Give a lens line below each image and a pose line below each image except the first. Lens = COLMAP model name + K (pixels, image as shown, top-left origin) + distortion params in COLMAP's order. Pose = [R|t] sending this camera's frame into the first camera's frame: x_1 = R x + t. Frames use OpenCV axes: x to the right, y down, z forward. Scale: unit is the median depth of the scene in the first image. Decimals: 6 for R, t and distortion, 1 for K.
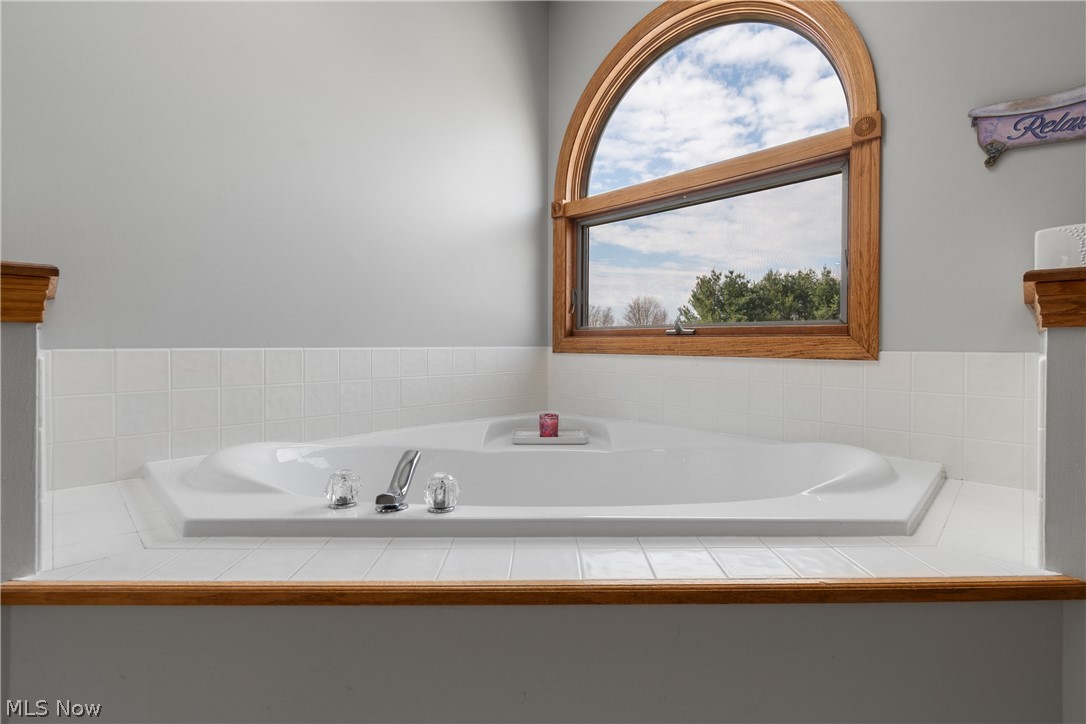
lens RADIAL K [[483.0, 0, 554.6], [0, 483.0, 354.7], [0, 0, 1]] dist [-0.001736, 0.000062]
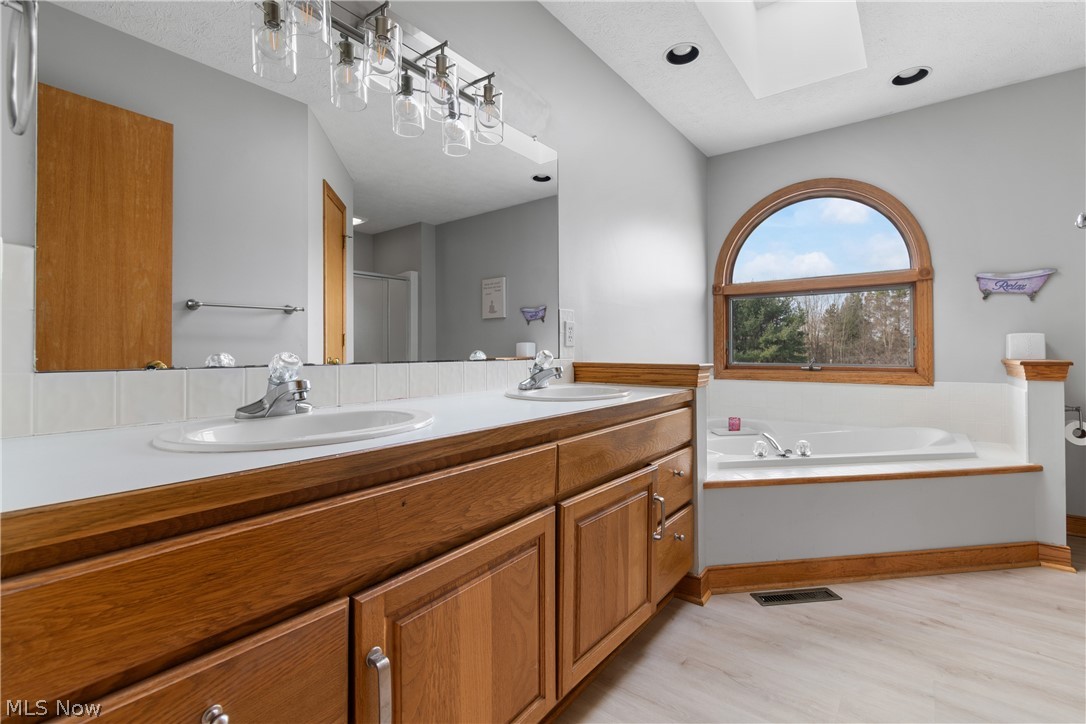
lens RADIAL K [[483.0, 0, 554.6], [0, 483.0, 354.7], [0, 0, 1]] dist [-0.001736, 0.000062]
pose [[0.990896, -0.008630, 0.134351, -1.208419], [0.010783, 0.999825, -0.015311, -0.107901], [-0.134195, 0.016620, 0.990816, -0.829718]]
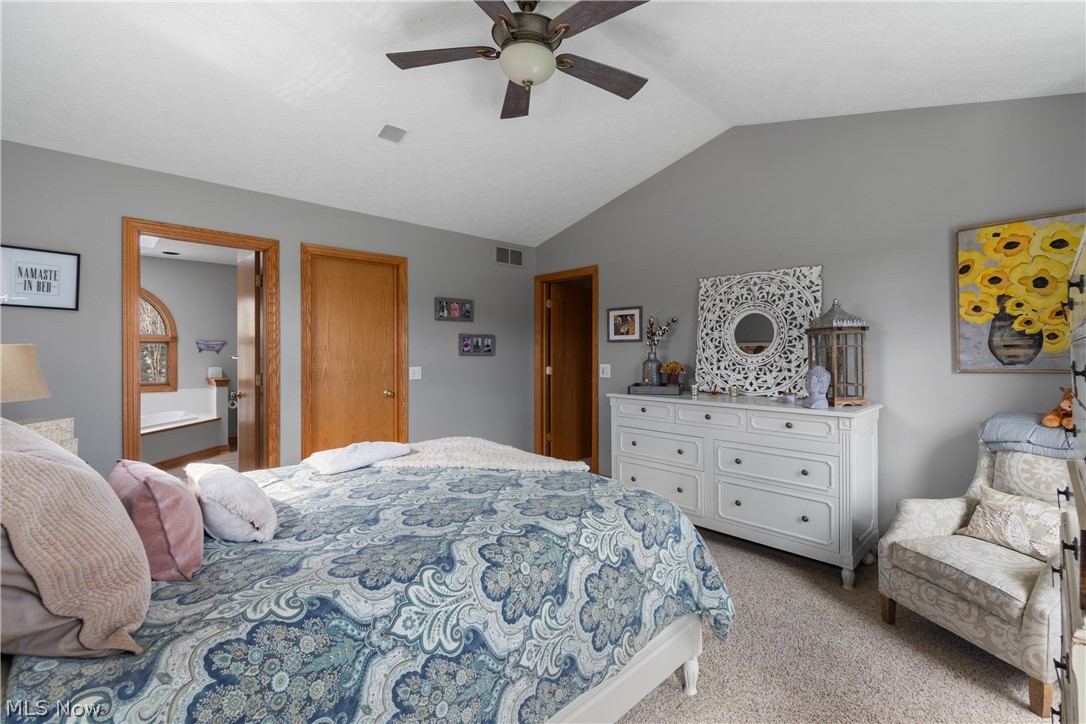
lens RADIAL K [[483.0, 0, 554.6], [0, 483.0, 354.7], [0, 0, 1]] dist [-0.001736, 0.000062]
pose [[0.040790, -0.006045, 0.999149, -3.593485], [0.018417, 0.999816, 0.005297, -0.283038], [-0.998998, 0.018186, 0.040894, -2.632332]]
